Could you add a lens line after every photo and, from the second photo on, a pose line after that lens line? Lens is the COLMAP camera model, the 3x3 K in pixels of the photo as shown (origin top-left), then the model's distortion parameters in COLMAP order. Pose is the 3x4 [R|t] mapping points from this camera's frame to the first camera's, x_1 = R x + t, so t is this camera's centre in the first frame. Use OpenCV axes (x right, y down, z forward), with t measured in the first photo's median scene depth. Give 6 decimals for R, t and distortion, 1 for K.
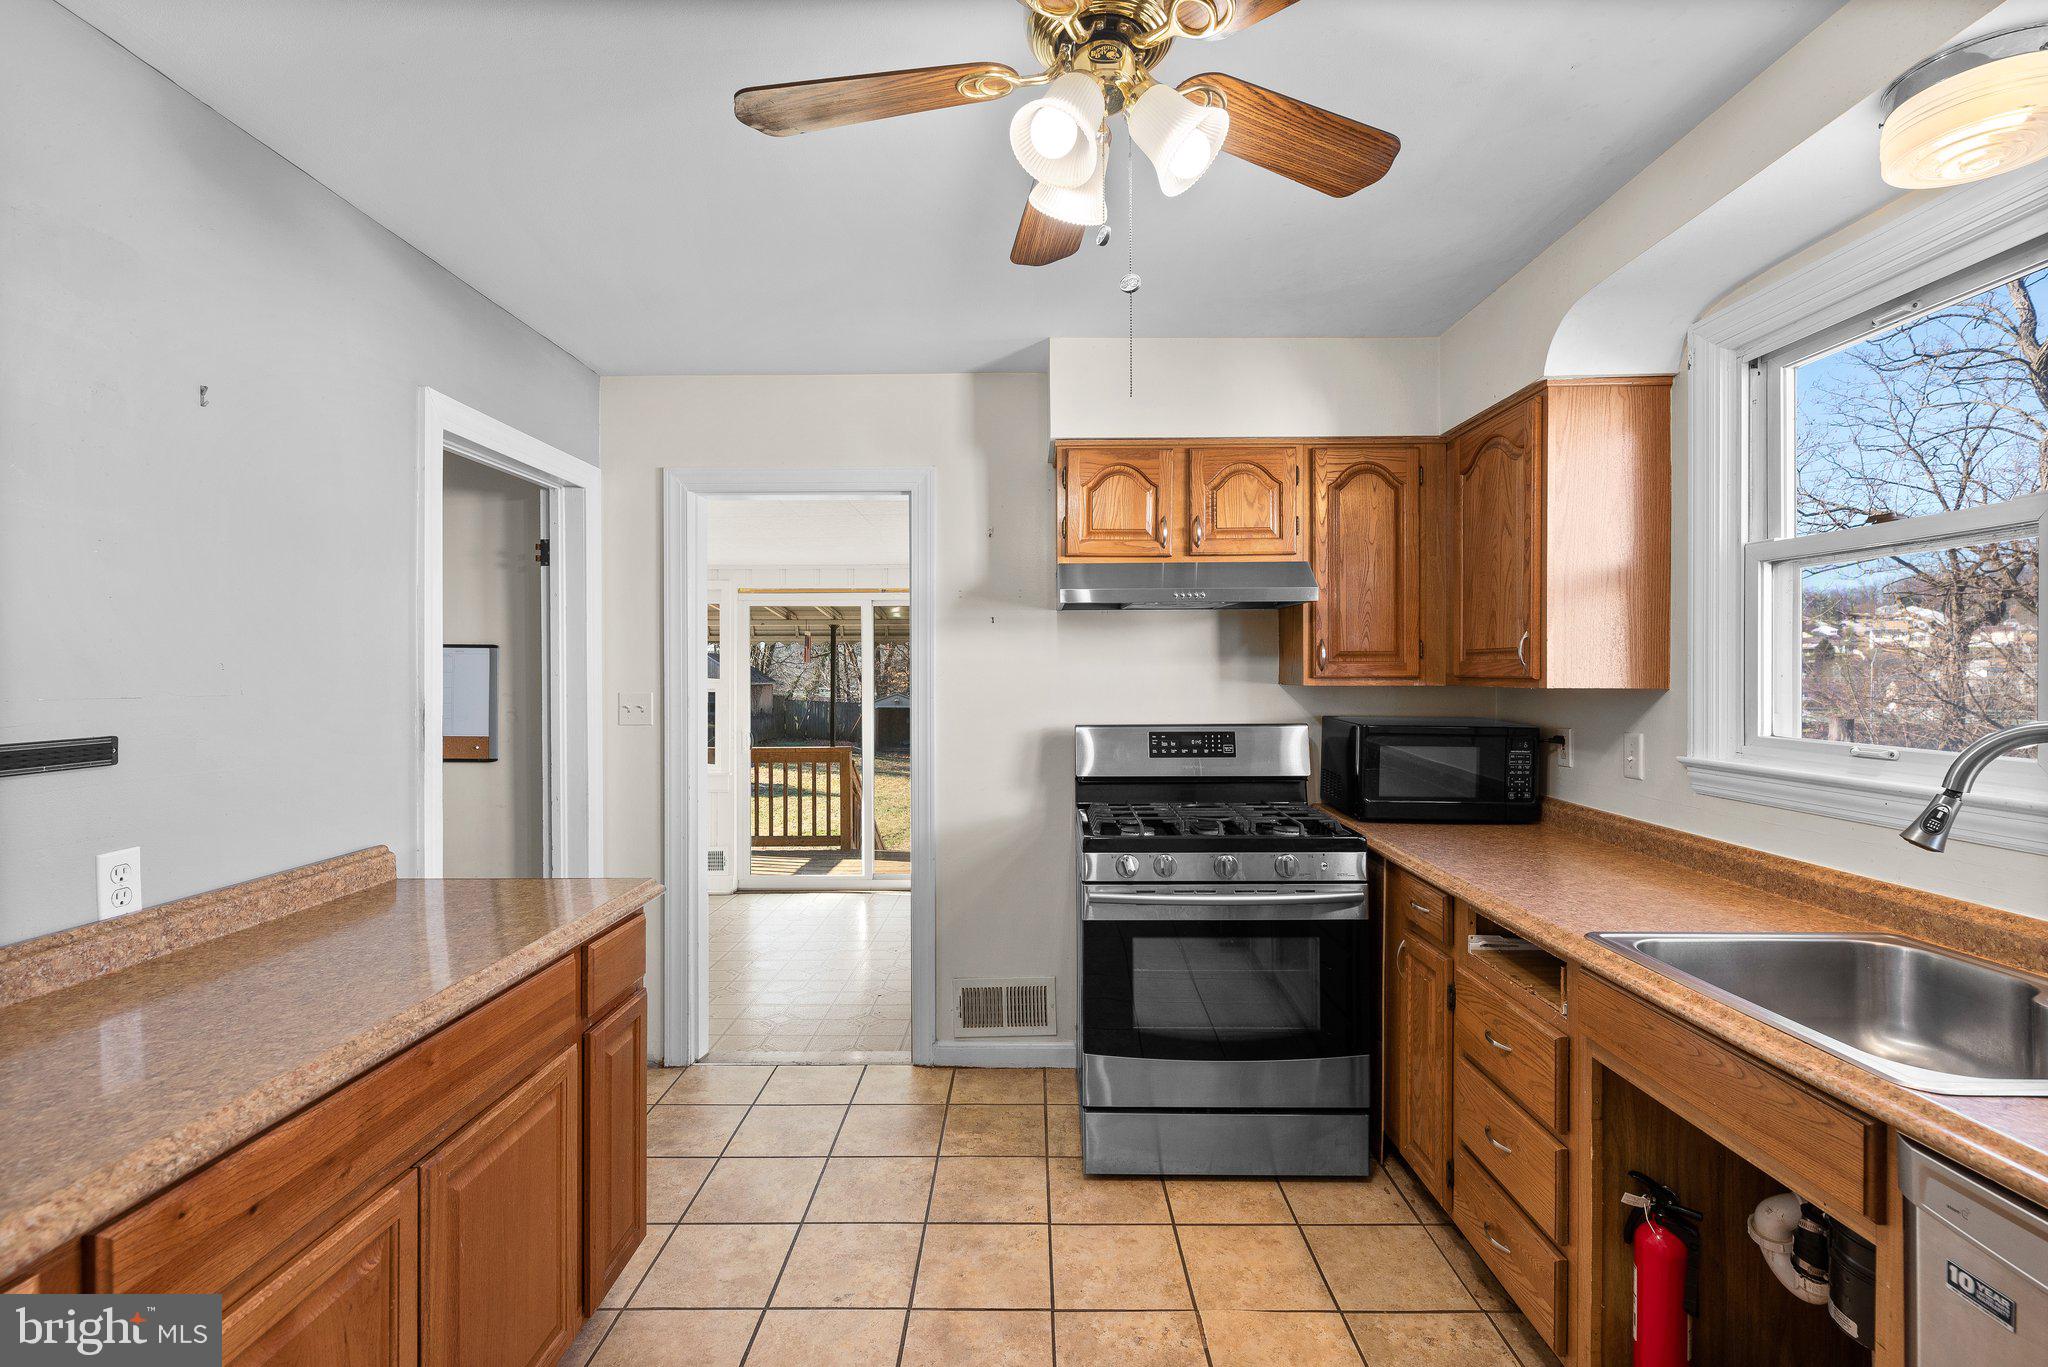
lens RADIAL K [[922.7, 0, 1024.0], [0, 922.7, 683.5], [0, 0, 1]] dist [0.002742, -0.000259]
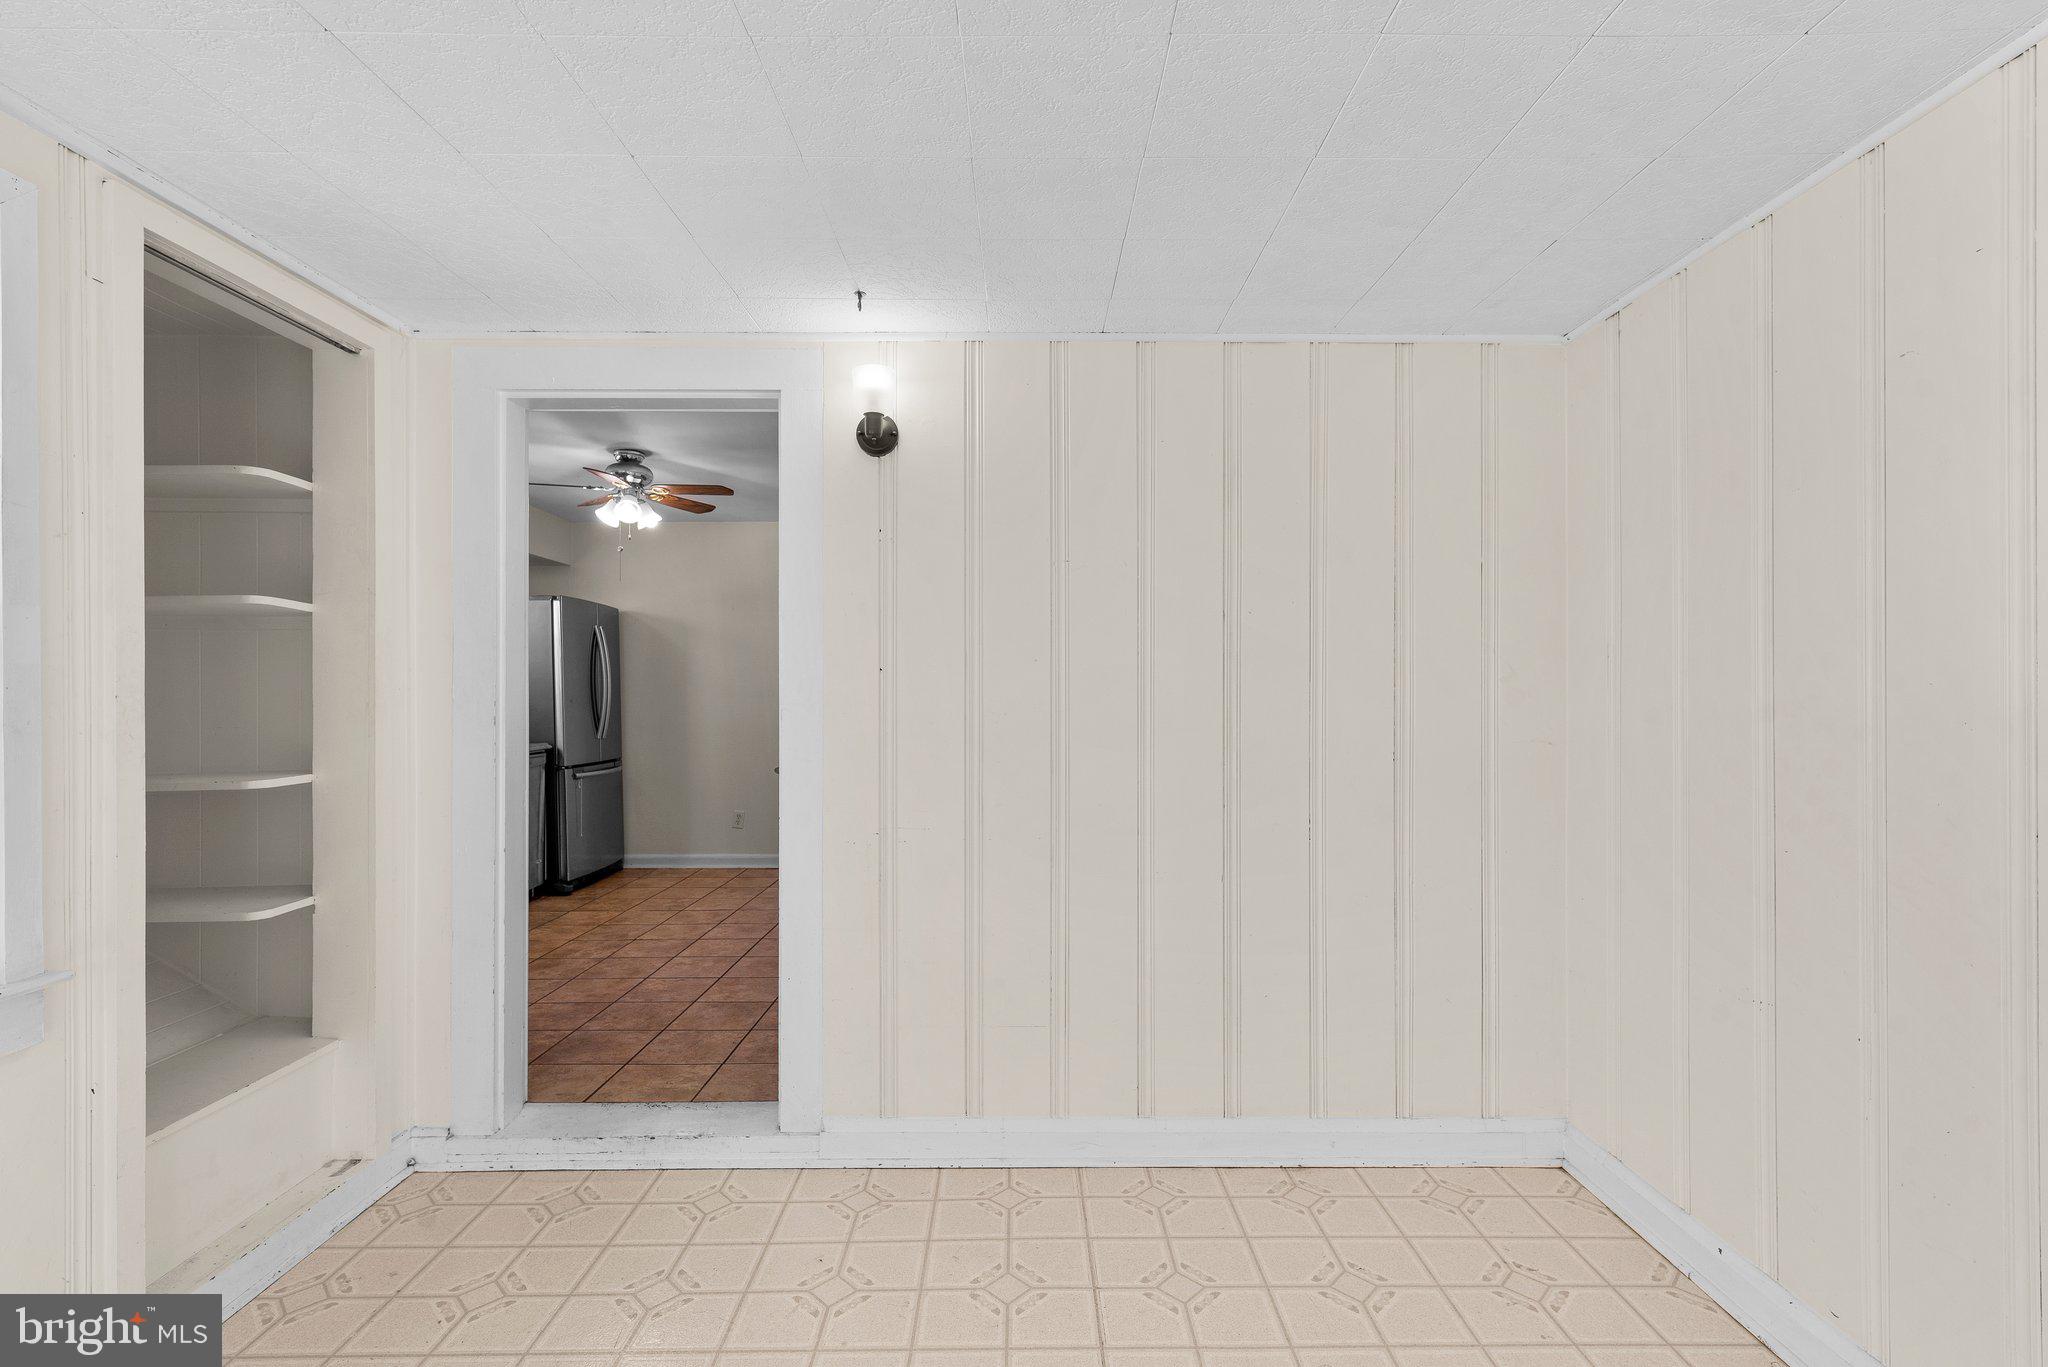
lens RADIAL K [[921.0, 0, 1025.7], [0, 921.0, 700.1], [0, 0, 1]] dist [0.001983, 0.000117]
pose [[-0.999944, 0.002601, -0.010252, -0.733638], [0.002516, 0.999962, 0.008320, 0.061493], [0.010273, 0.008294, -0.999913, 2.390136]]
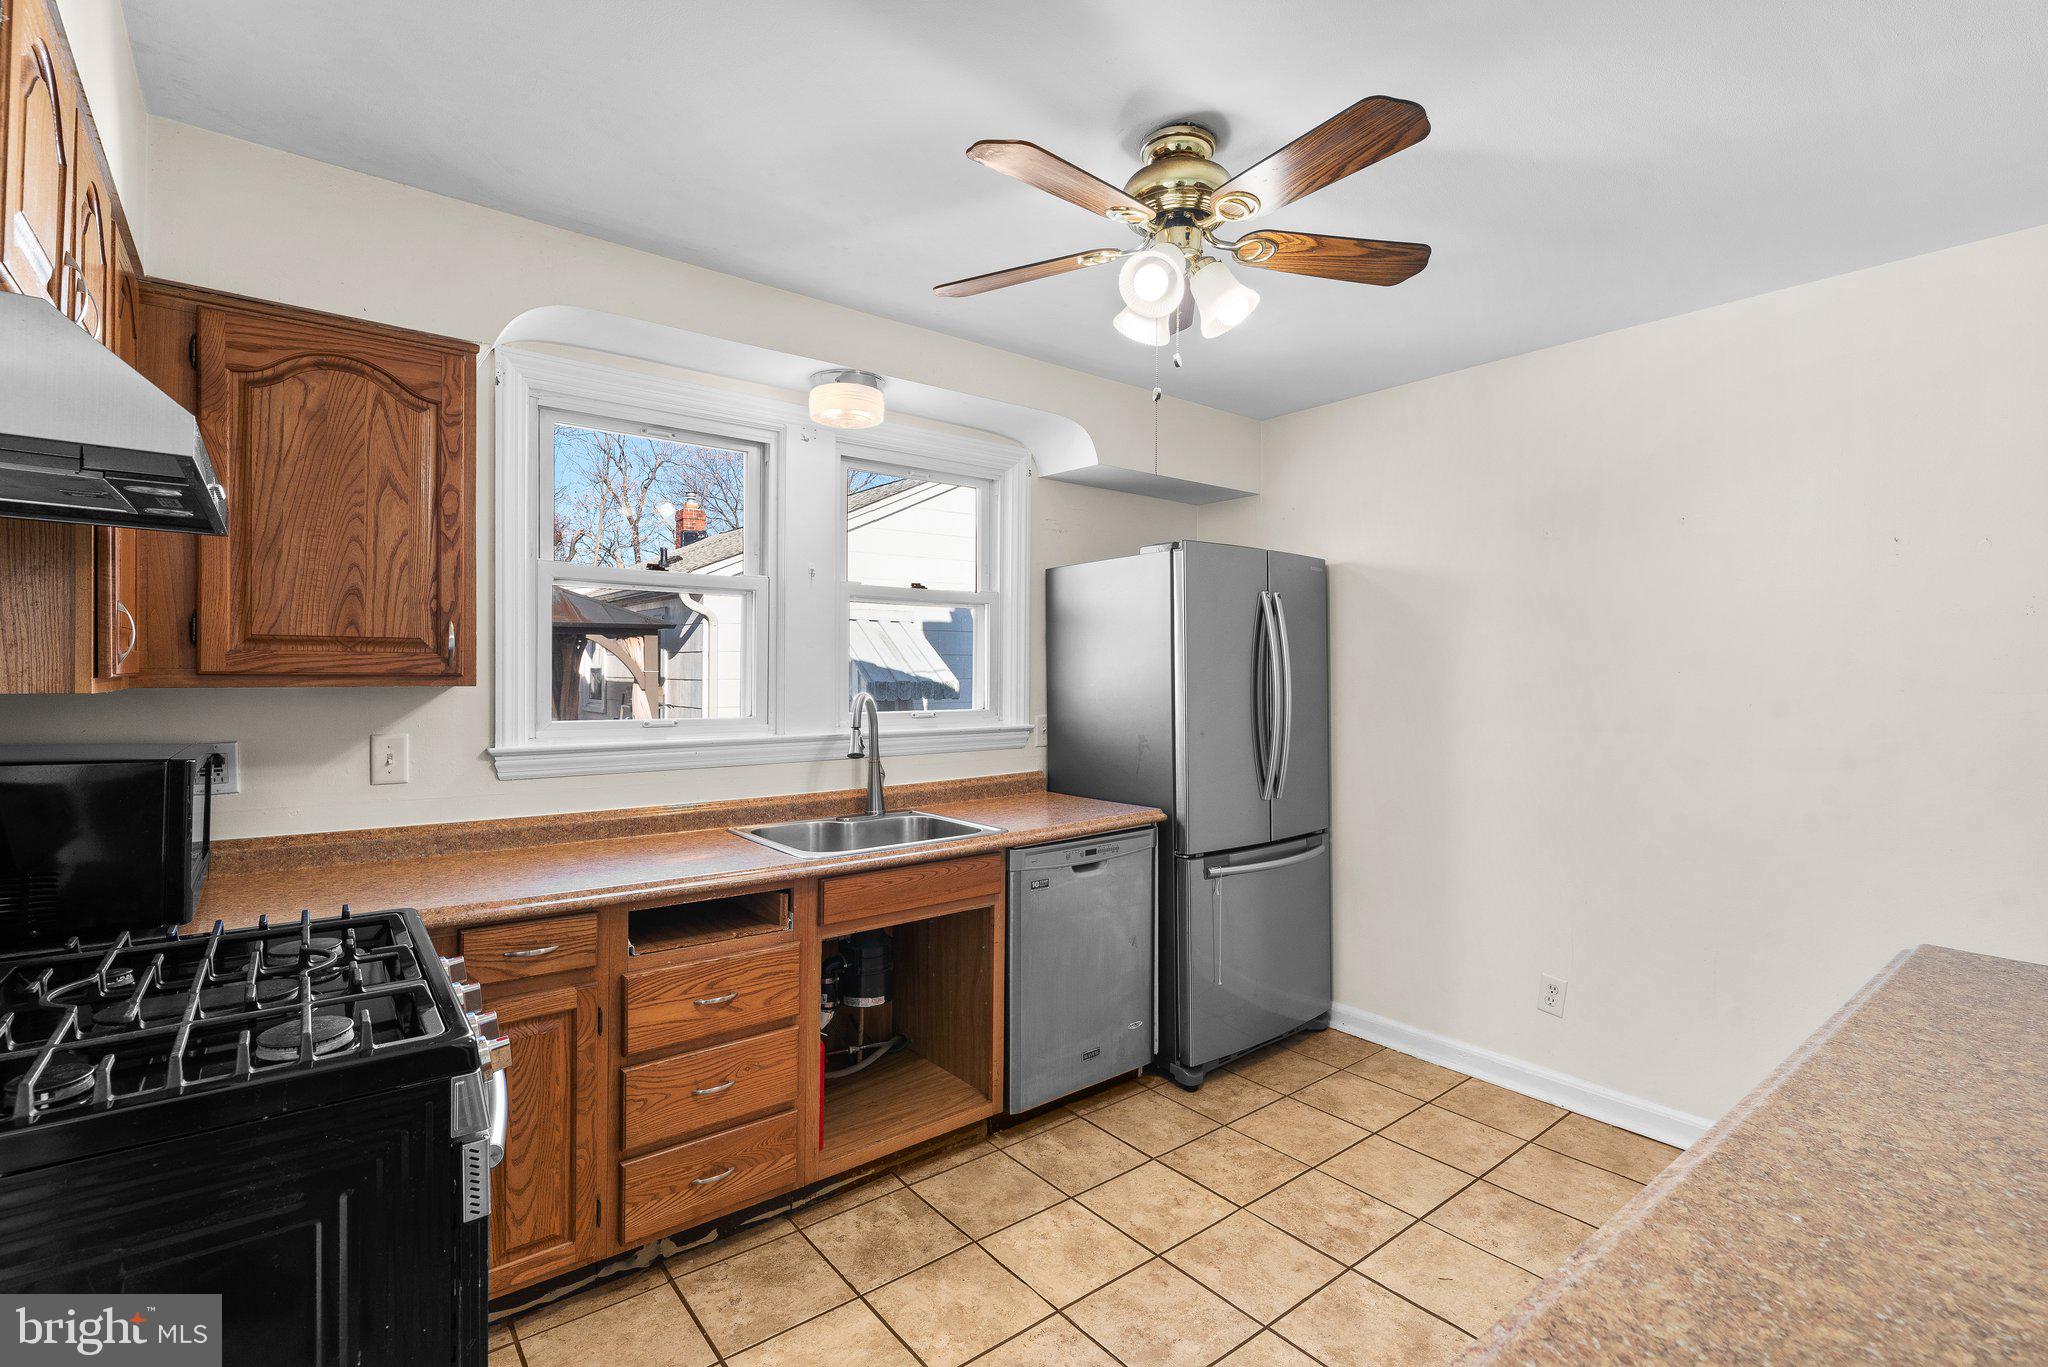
lens RADIAL K [[931.2, 0, 1028.4], [0, 931.2, 685.1], [0, 0, 1]] dist [-0.000355, -0.000187]
pose [[-0.629419, -0.013651, 0.776946, -0.455978], [0.004041, 0.999775, 0.020840, -0.012055], [-0.777056, 0.016257, -0.629222, 1.076855]]
